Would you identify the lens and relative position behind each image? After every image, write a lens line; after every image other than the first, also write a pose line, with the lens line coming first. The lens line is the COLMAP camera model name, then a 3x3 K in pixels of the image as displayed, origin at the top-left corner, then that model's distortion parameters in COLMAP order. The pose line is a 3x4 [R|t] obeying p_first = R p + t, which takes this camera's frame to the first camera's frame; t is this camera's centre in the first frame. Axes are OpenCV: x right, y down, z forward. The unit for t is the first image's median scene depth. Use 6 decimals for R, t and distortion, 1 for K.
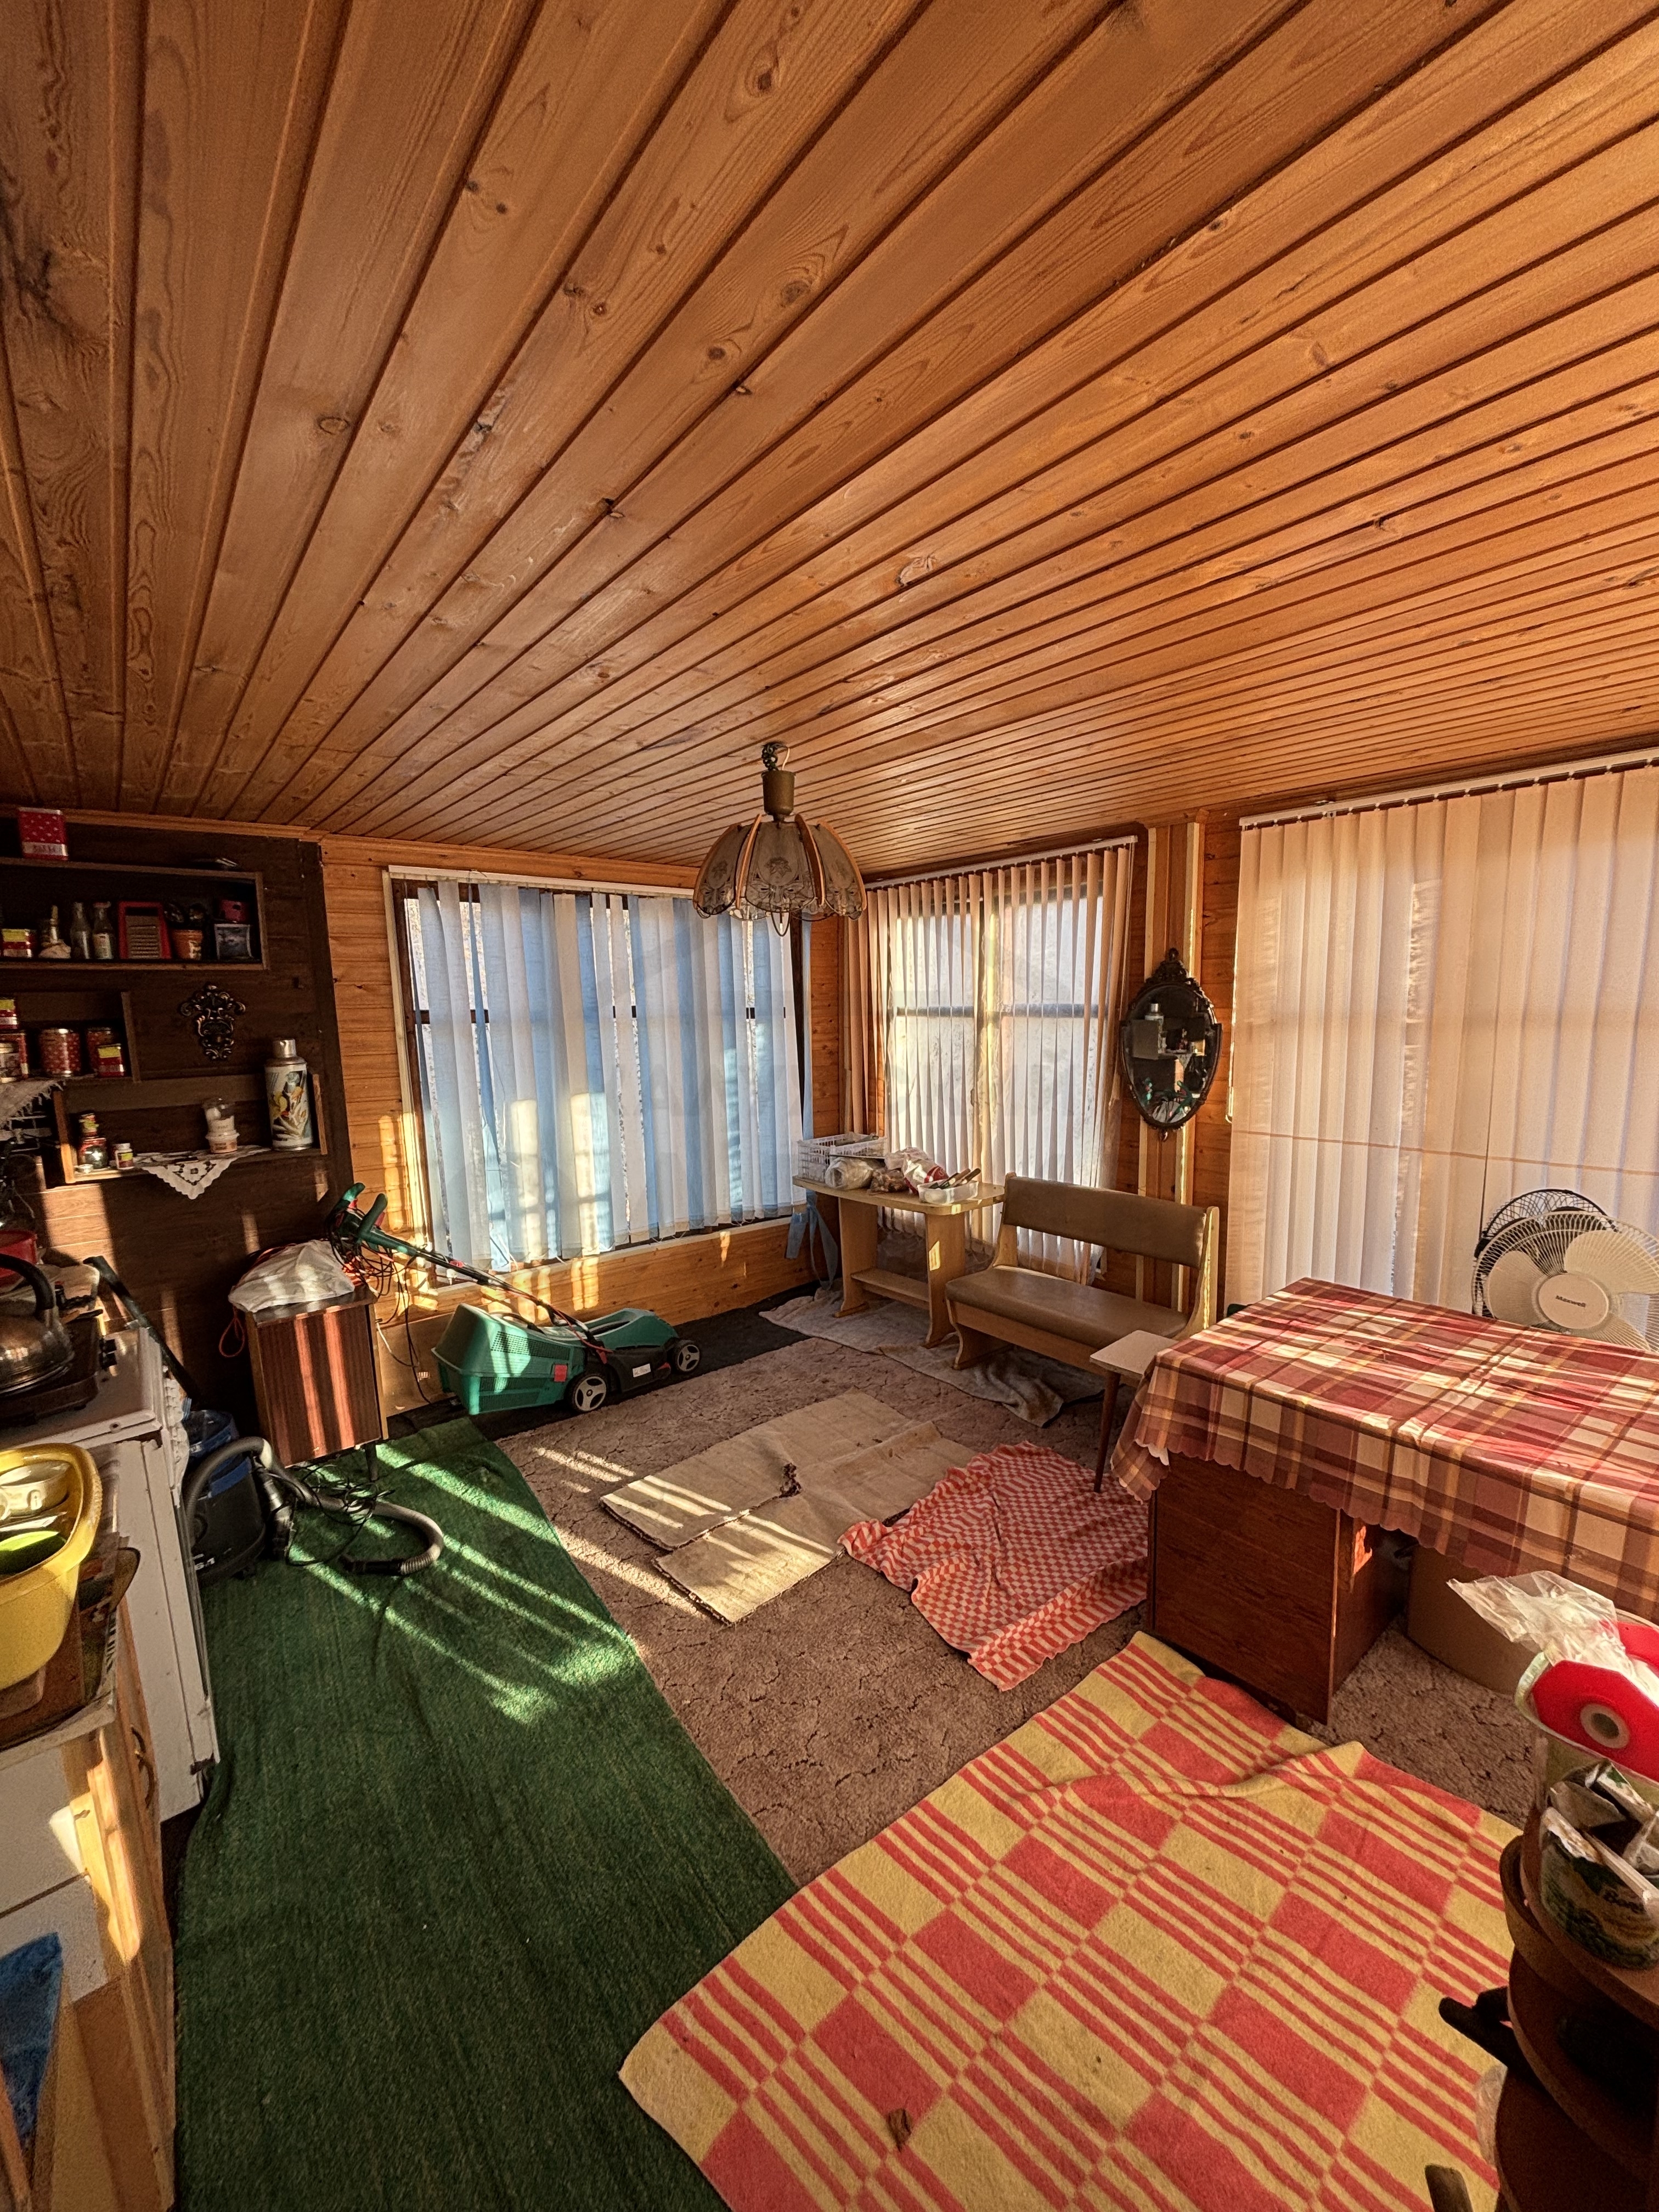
lens RADIAL K [[884.3, 0, 834.0], [0, 884.3, 1120.4], [0, 0, 1]] dist [0.000683, -0.000718]
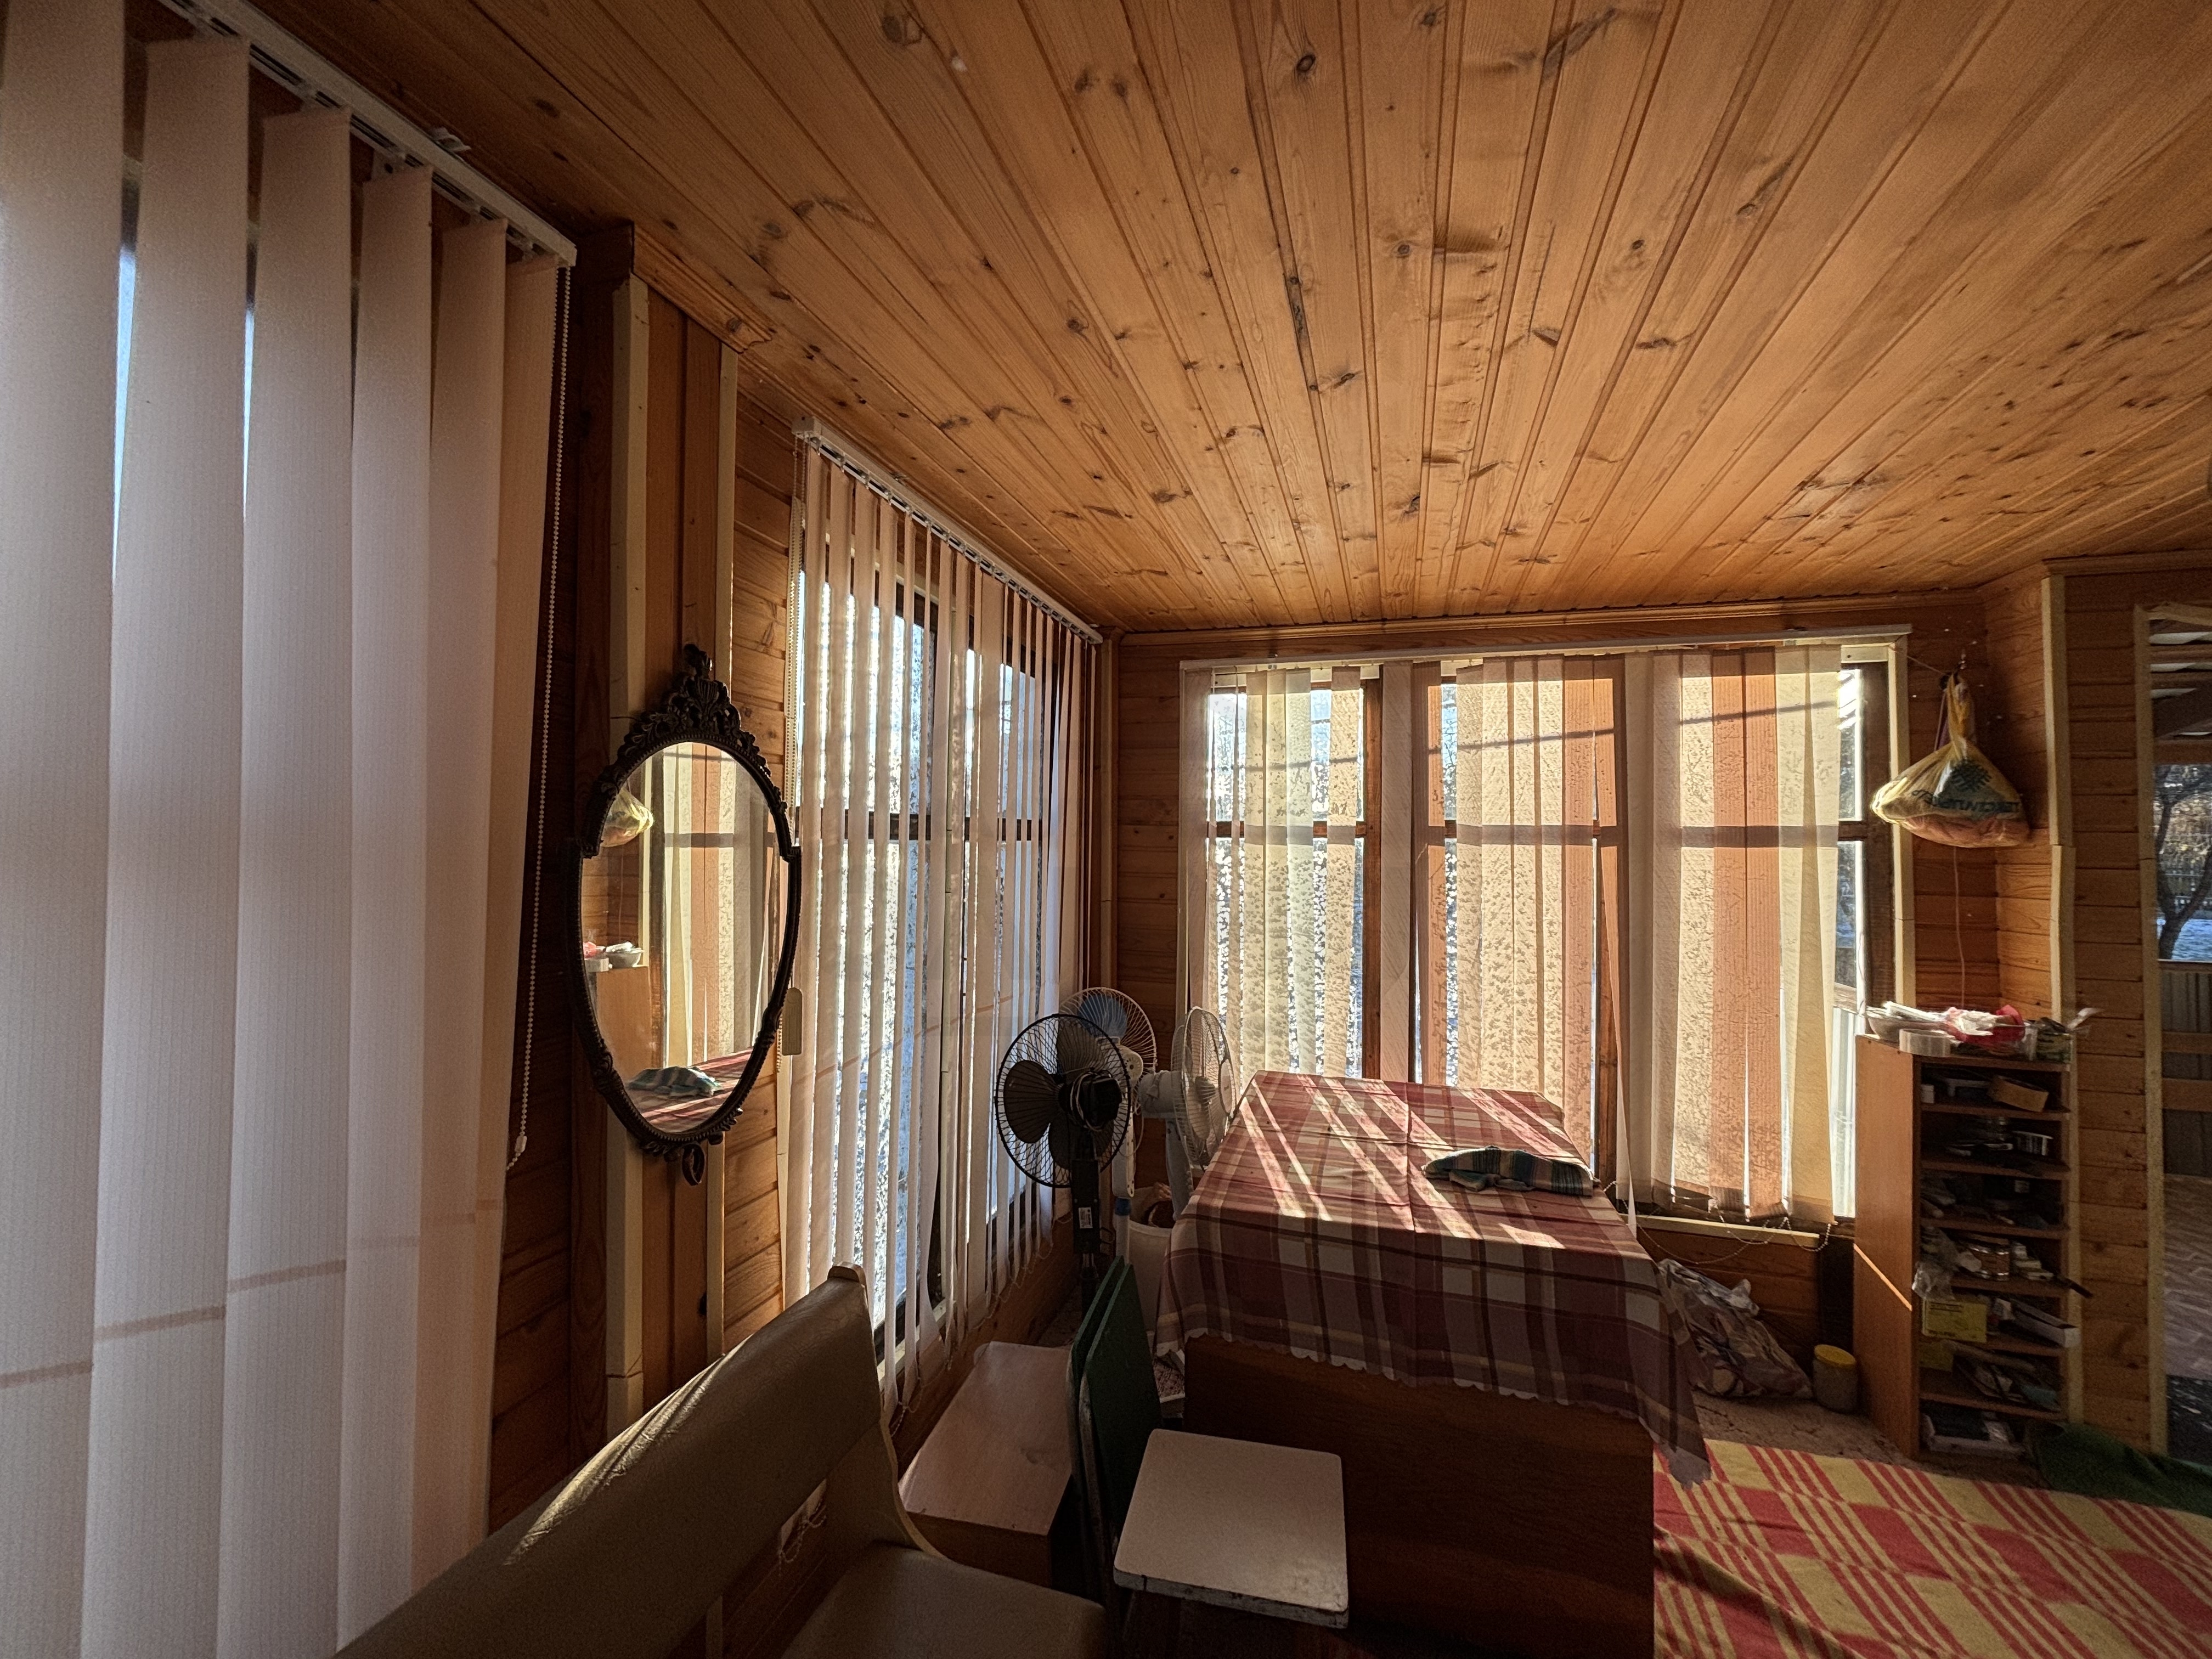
lens RADIAL K [[884.3, 0, 1106.0], [0, 884.3, 834.1], [0, 0, 1]] dist [0.000683, -0.000718]
pose [[-0.537760, 0.037395, 0.842268, -0.016355], [0.128169, 0.991031, 0.037832, -0.111632], [-0.833299, 0.128297, -0.537730, 1.099782]]
